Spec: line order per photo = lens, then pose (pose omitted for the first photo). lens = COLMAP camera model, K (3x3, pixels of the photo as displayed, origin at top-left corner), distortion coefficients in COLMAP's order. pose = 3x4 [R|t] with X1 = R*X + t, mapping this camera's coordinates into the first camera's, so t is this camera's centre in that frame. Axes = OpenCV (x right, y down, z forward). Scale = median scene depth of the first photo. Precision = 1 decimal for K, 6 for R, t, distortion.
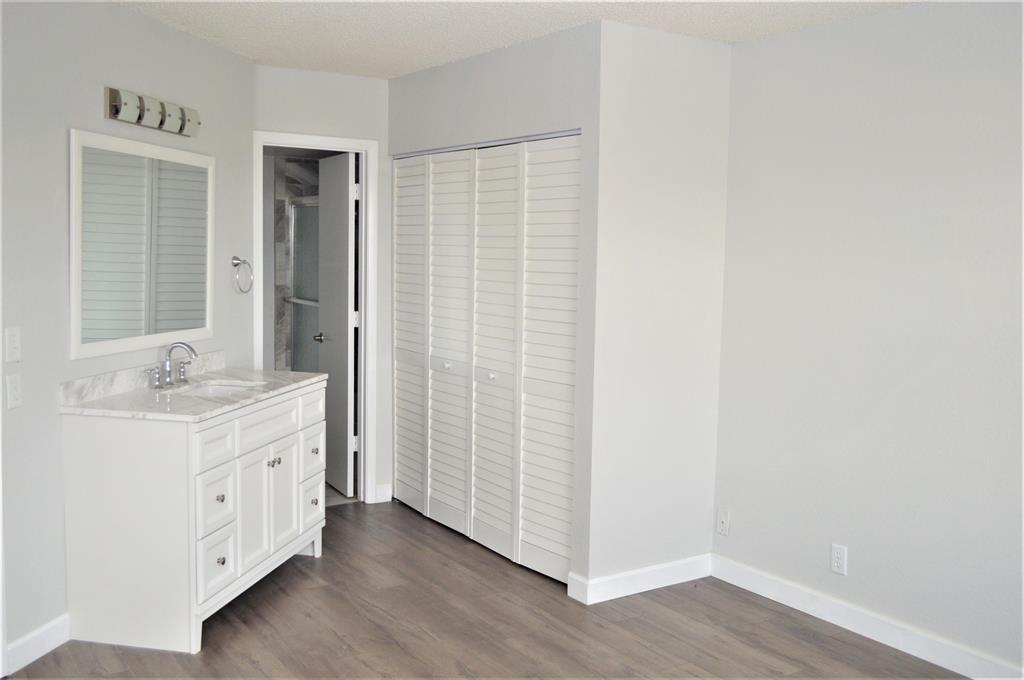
lens RADIAL K [[1092.4, 0, 512.0], [0, 1092.4, 340.0], [0, 0, 1]] dist [0.002607, 0.010817]
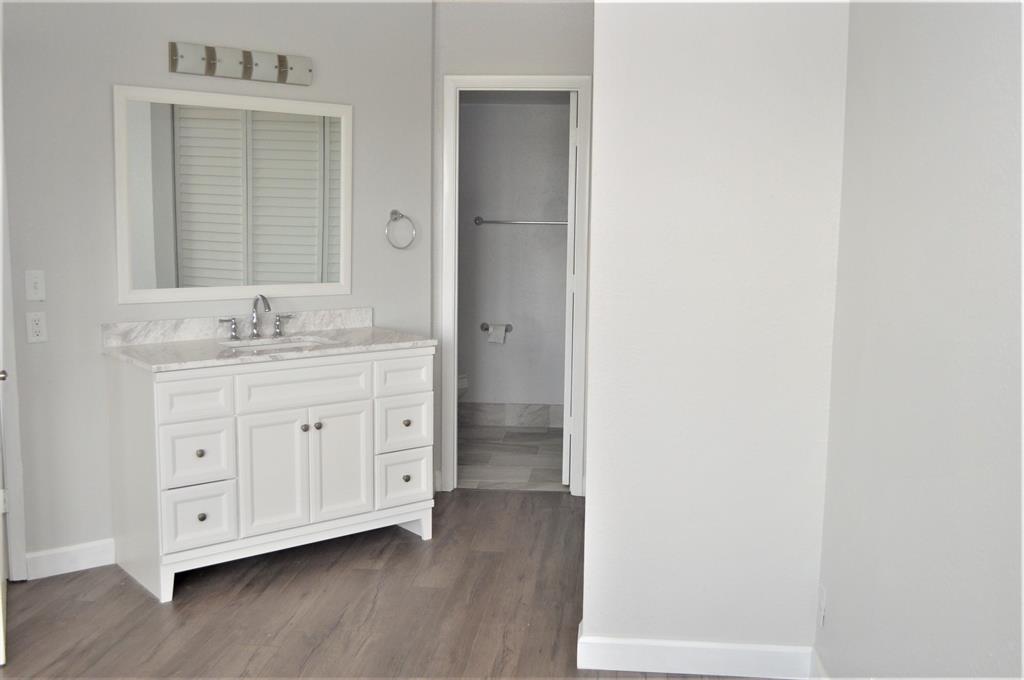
lens RADIAL K [[1092.4, 0, 512.0], [0, 1092.4, 340.0], [0, 0, 1]] dist [0.002607, 0.010817]
pose [[0.742510, 0.074630, -0.665665, 0.531958], [-0.056428, 0.997210, 0.048860, -0.018287], [0.667454, 0.001283, 0.744650, 0.414310]]
